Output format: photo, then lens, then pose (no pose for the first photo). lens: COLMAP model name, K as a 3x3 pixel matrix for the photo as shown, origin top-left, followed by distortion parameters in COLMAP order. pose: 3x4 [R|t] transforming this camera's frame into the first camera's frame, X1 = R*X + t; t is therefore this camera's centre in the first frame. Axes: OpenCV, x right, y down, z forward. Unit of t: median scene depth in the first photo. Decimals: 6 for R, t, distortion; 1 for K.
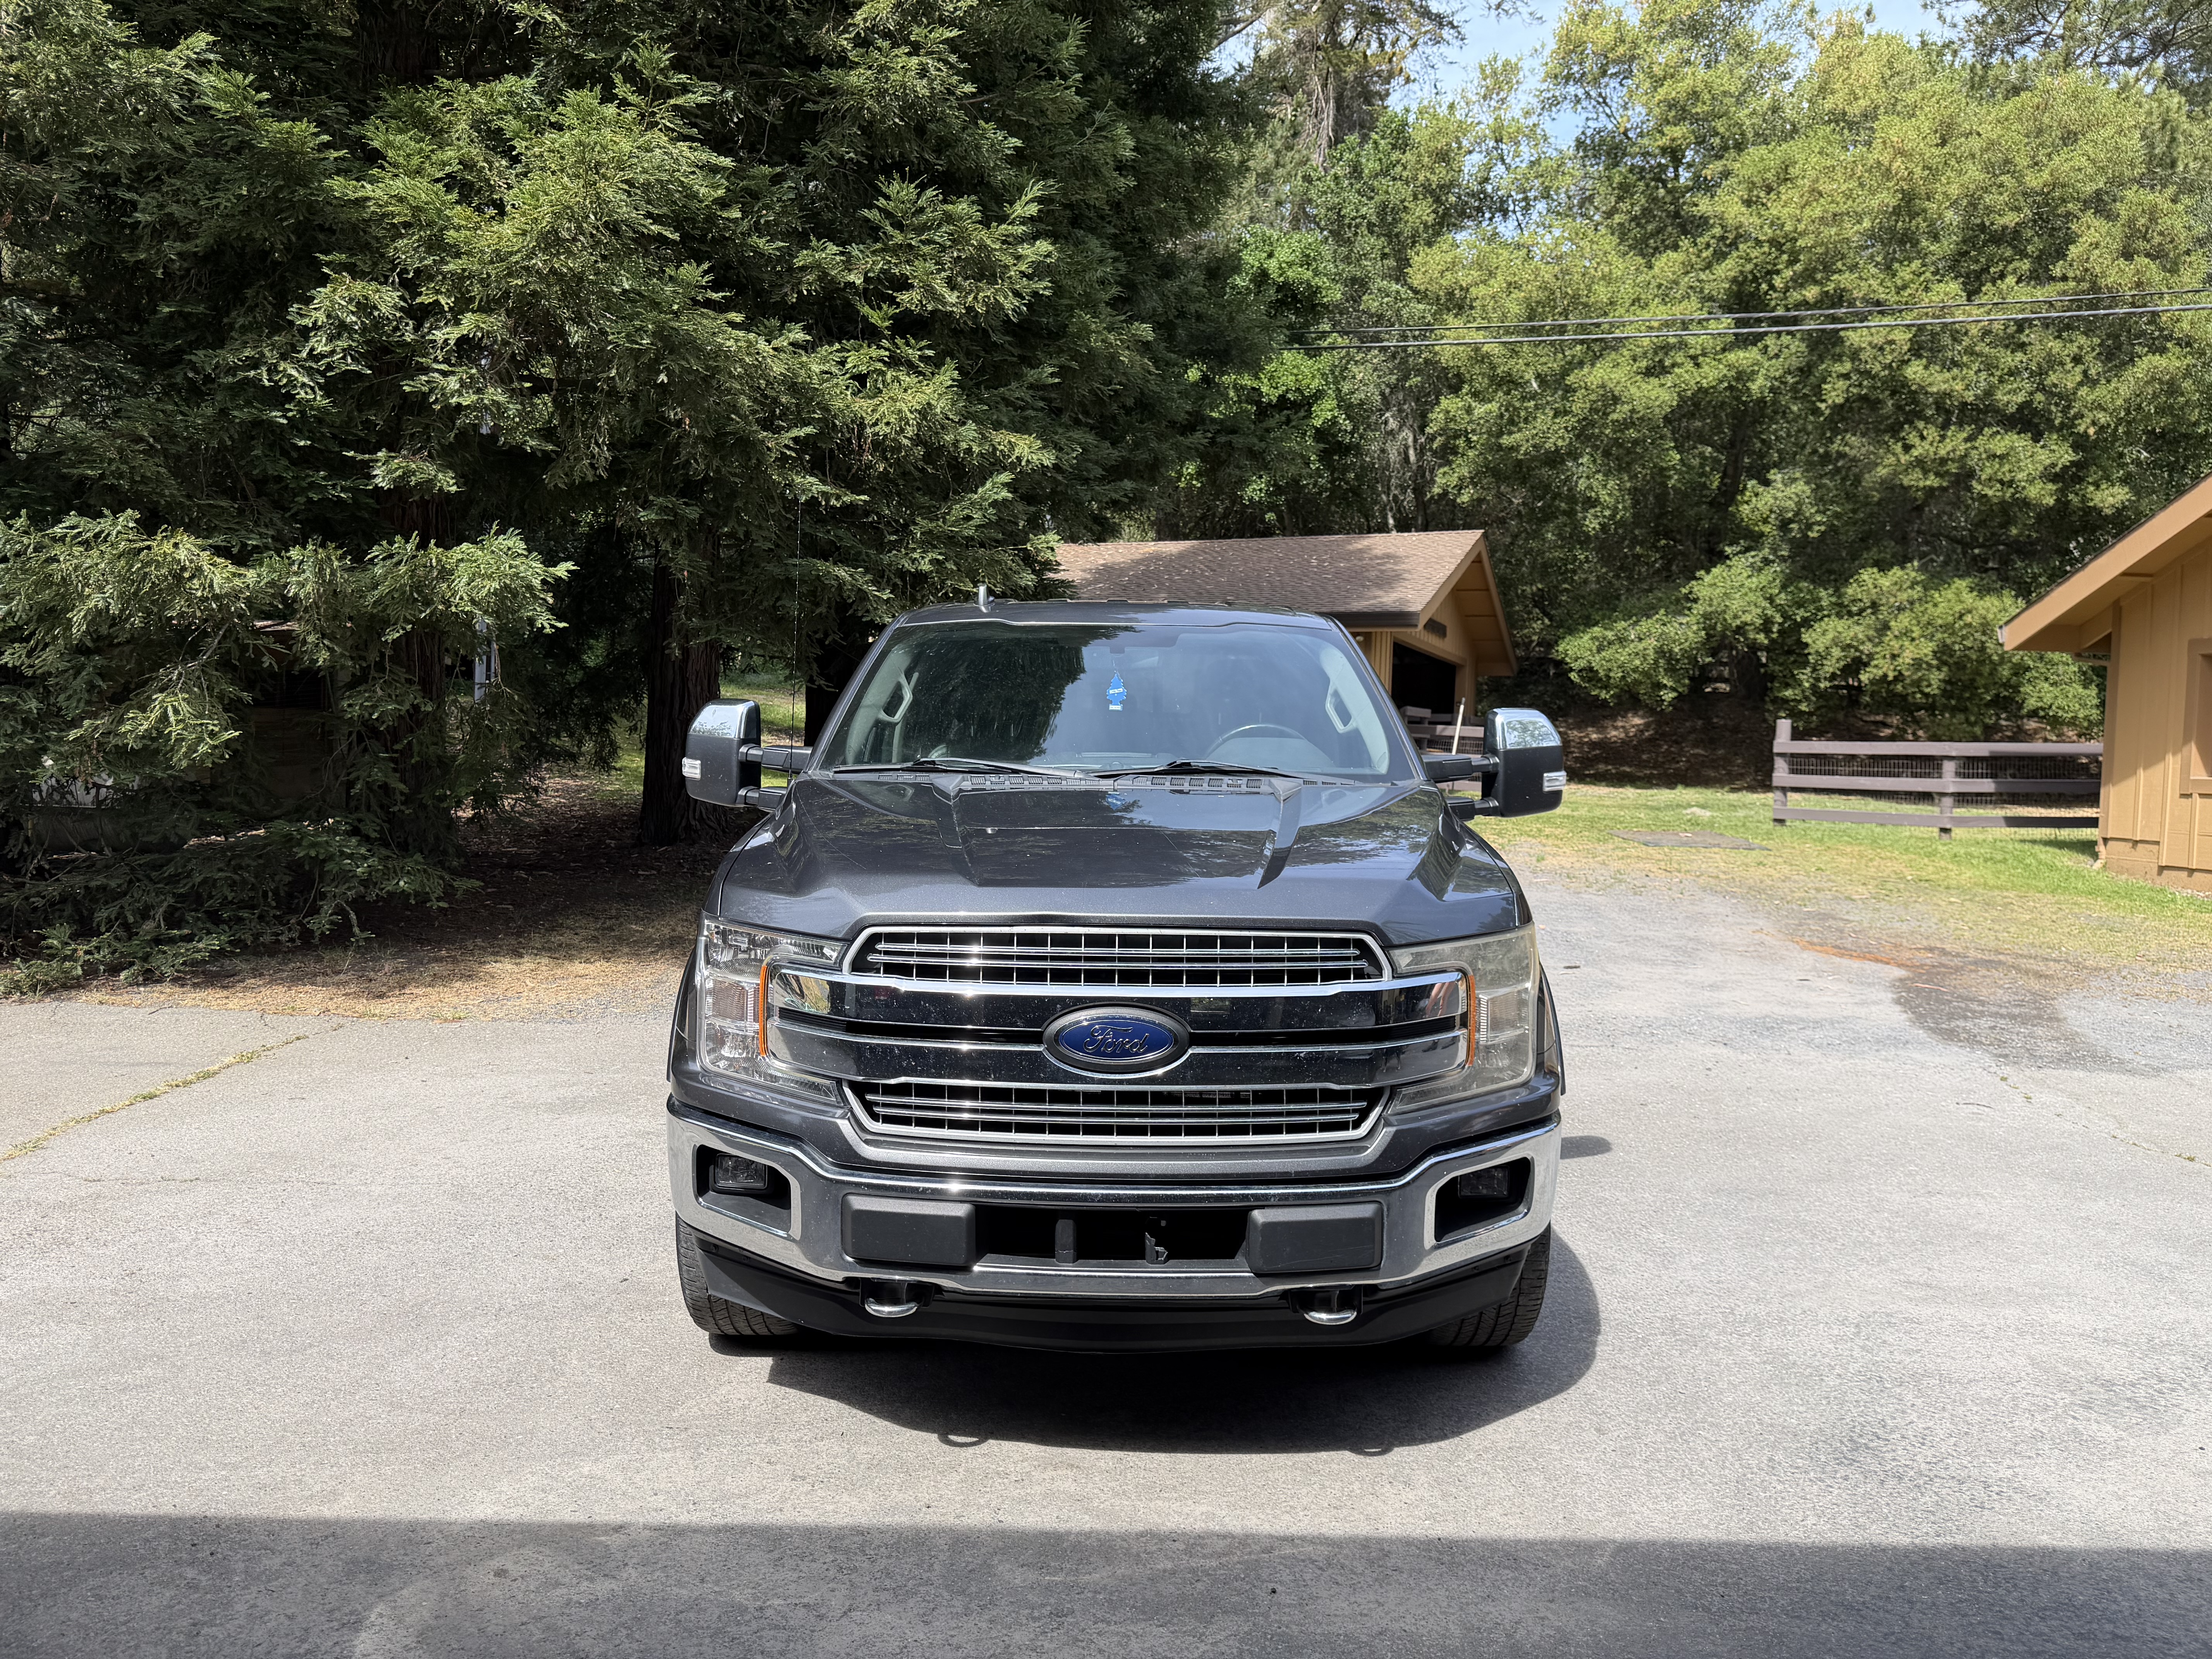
lens RADIAL K [[1502.6, 0, 1108.6], [0, 1502.6, 870.5], [0, 0, 1]] dist [0.030337, -0.042933]
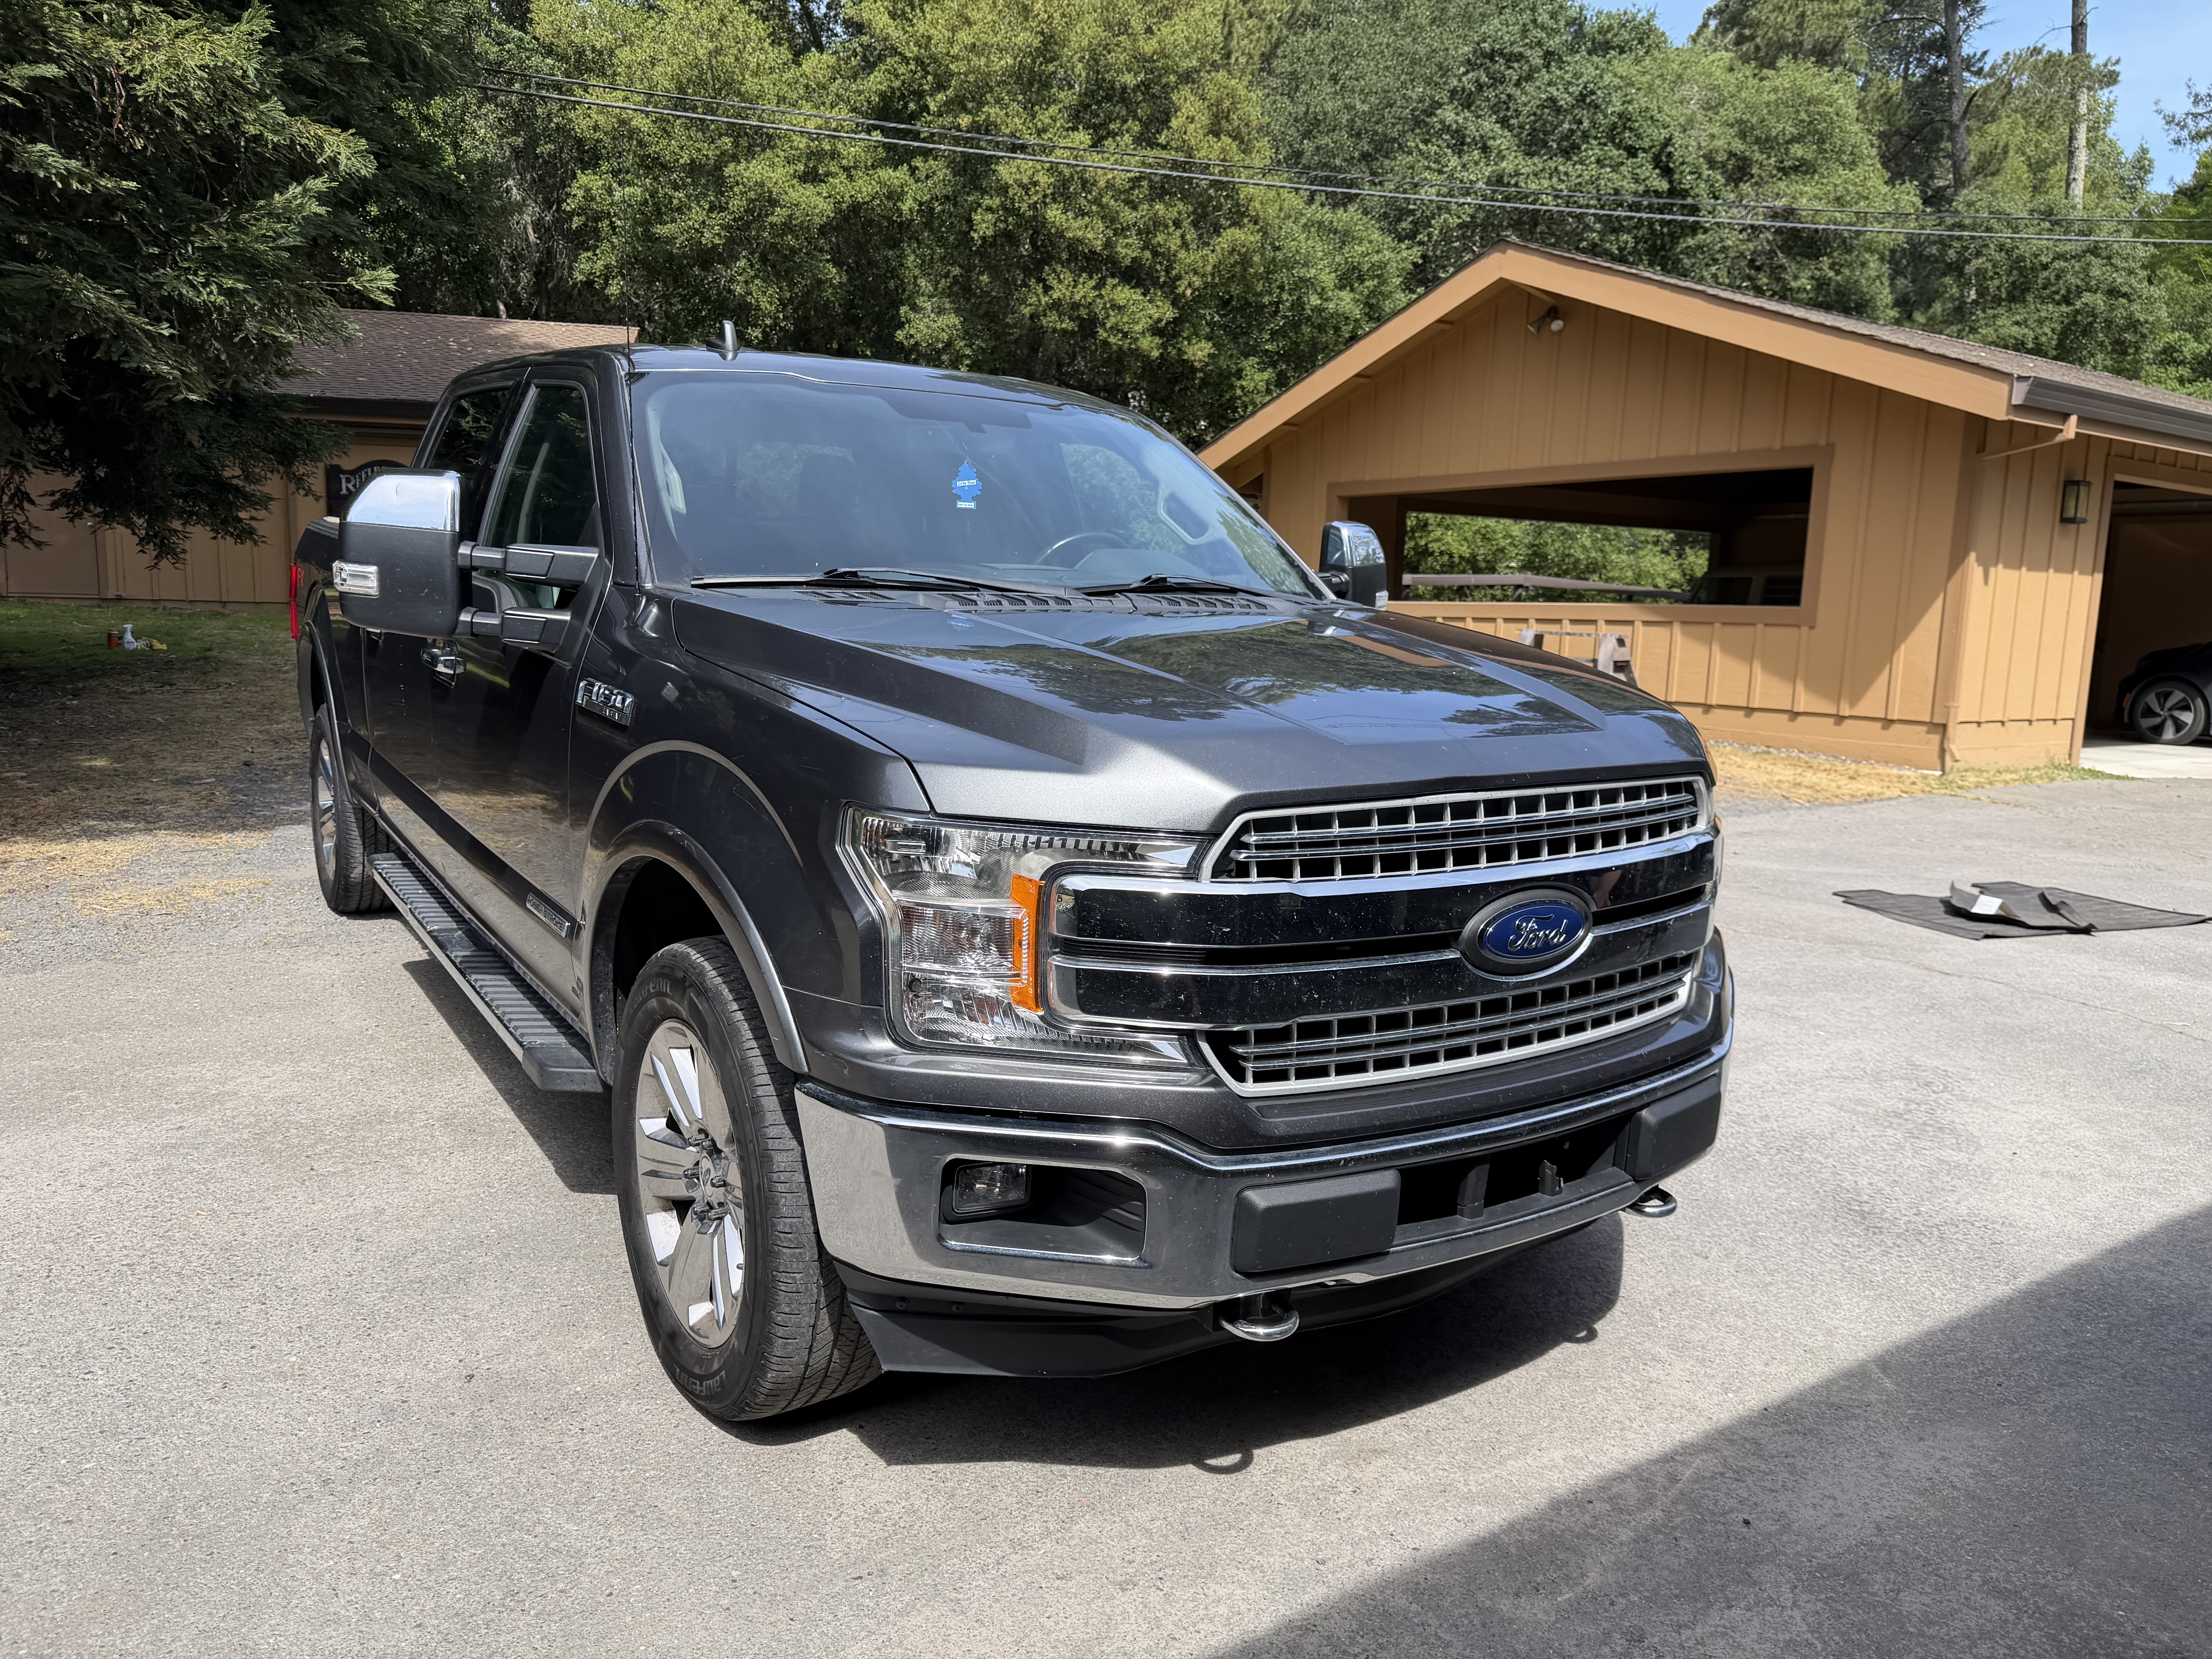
lens RADIAL K [[1502.6, 0, 1108.6], [0, 1502.6, 870.5], [0, 0, 1]] dist [0.030337, -0.042933]
pose [[0.832671, -0.096333, 0.545324, -0.063853], [0.032094, 0.991493, 0.126144, -0.002728], [-0.552836, -0.087534, 0.828679, 0.049305]]
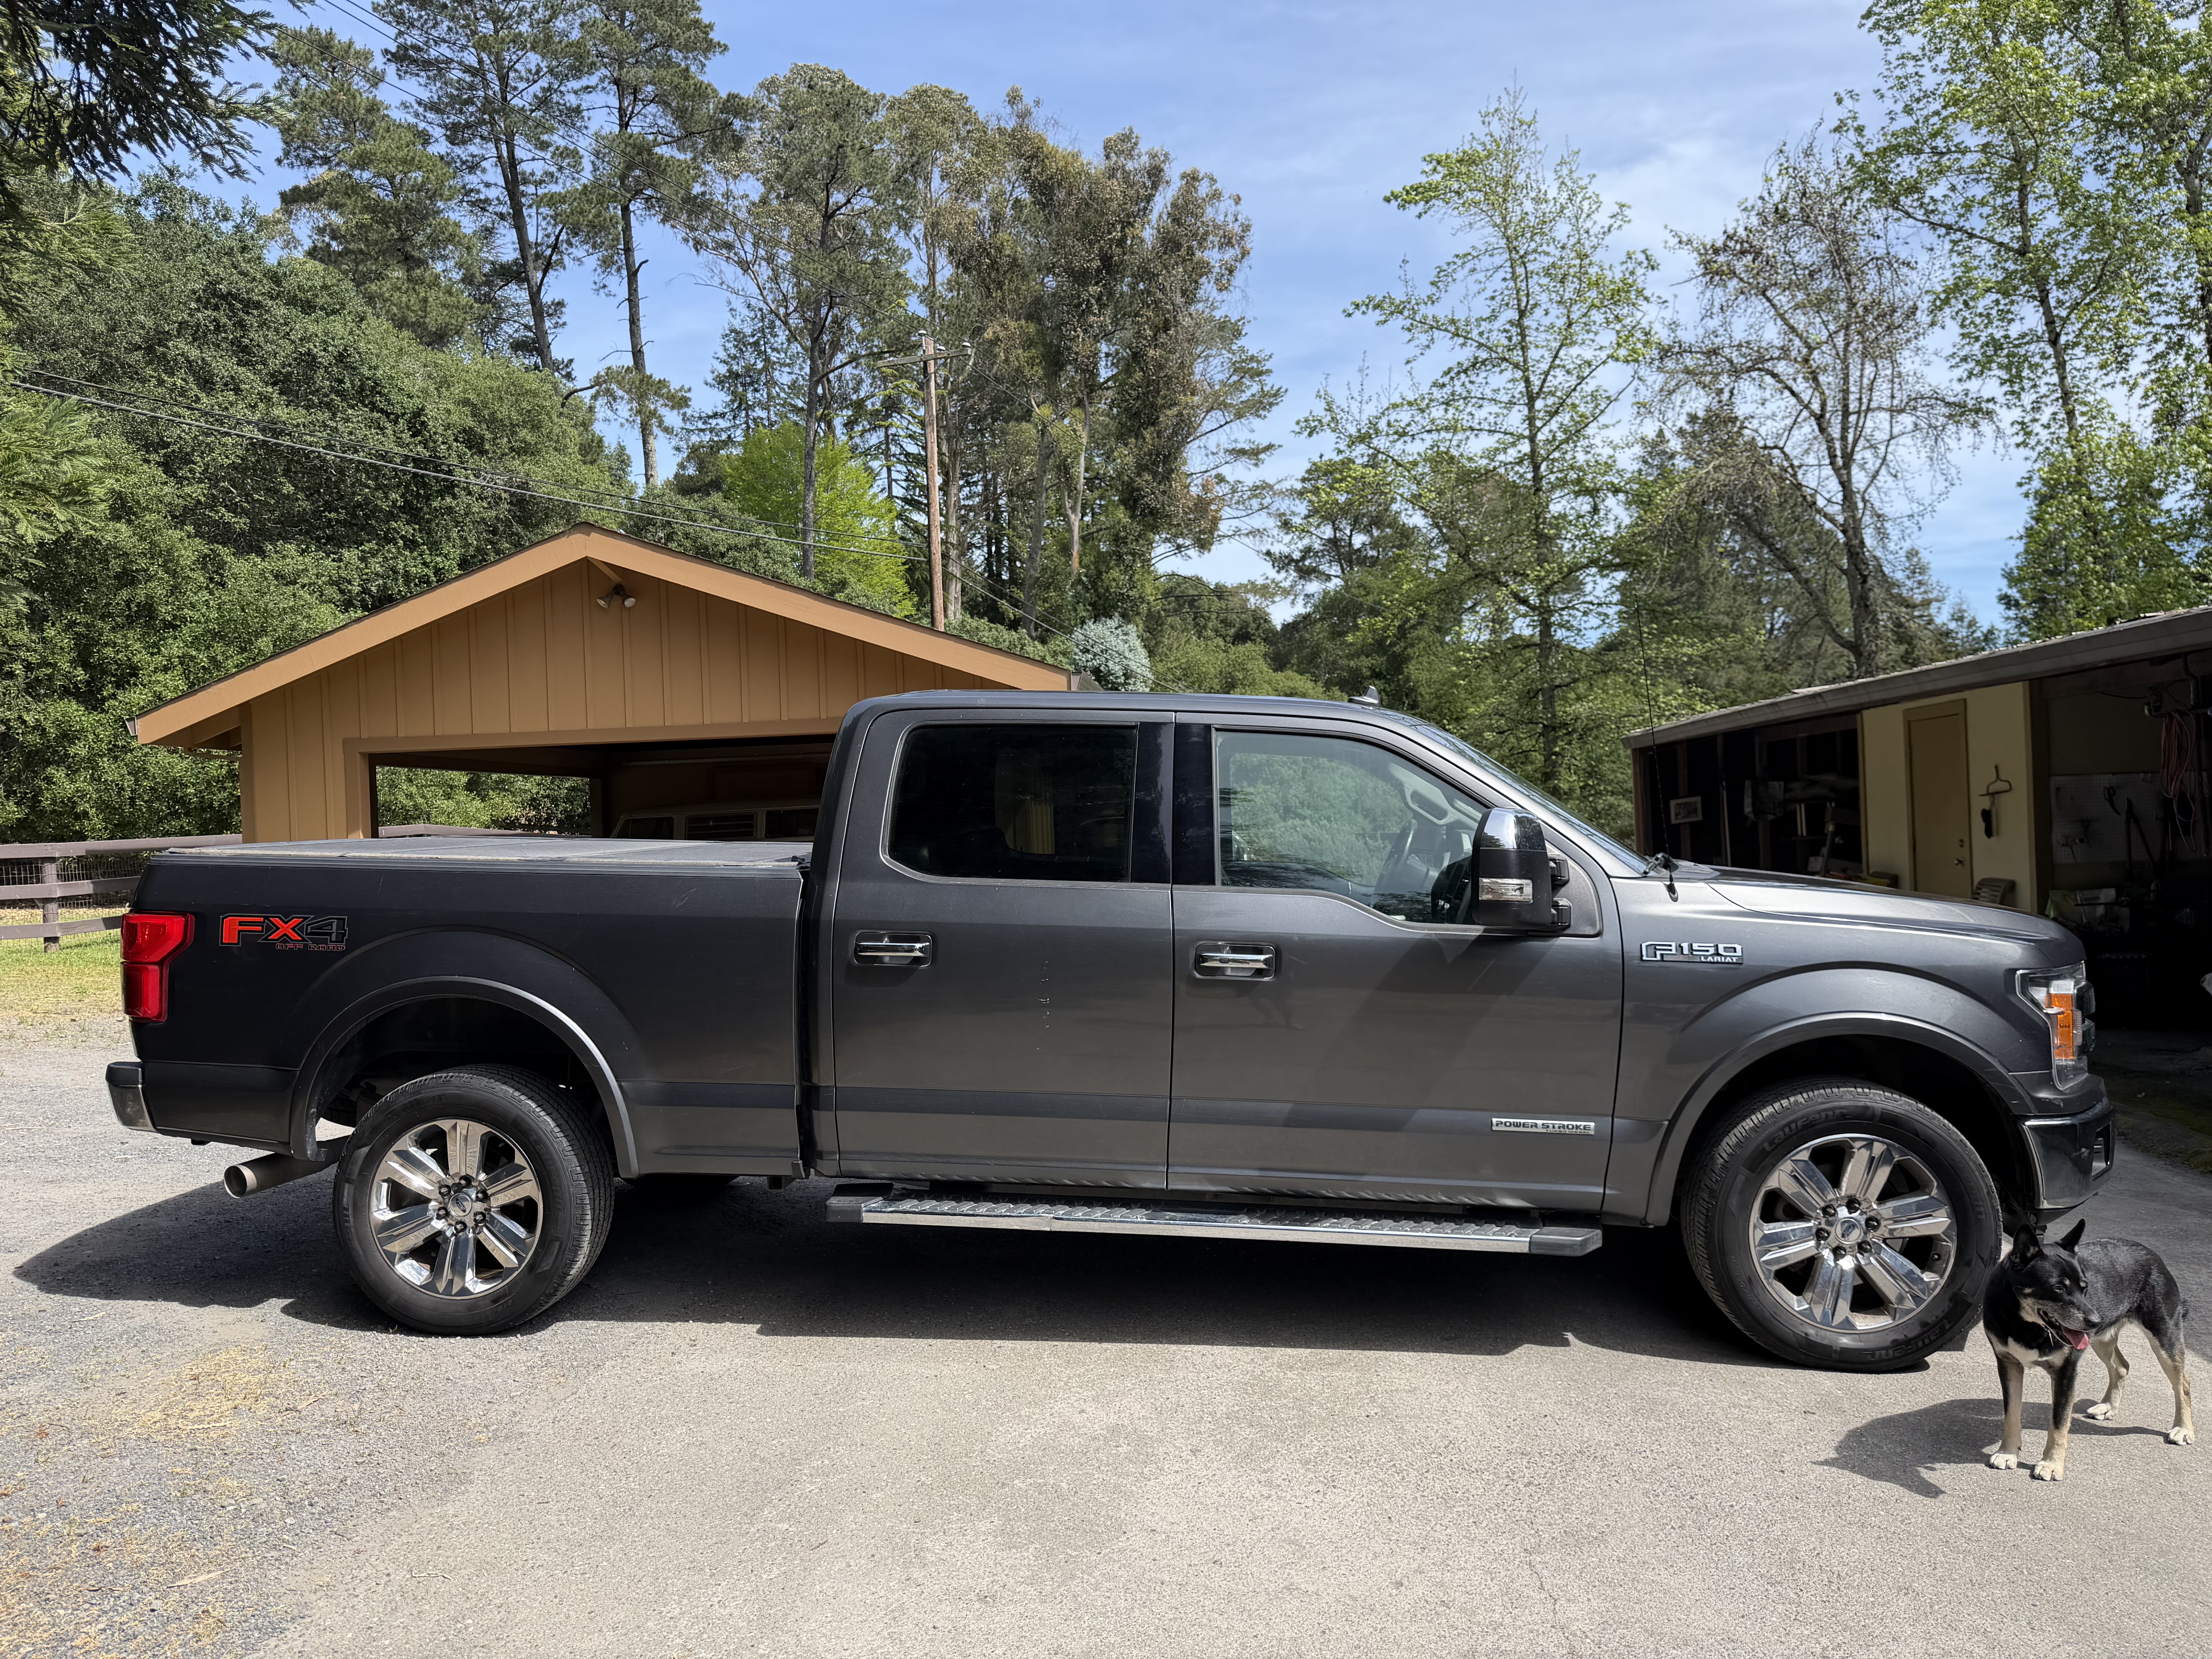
lens RADIAL K [[1502.6, 0, 1108.6], [0, 1502.6, 870.5], [0, 0, 1]] dist [0.030337, -0.042933]
pose [[0.136003, -0.055732, 0.989140, -0.189443], [0.115244, 0.992528, 0.040078, -0.023129], [-0.983983, 0.108541, 0.141410, 0.181983]]
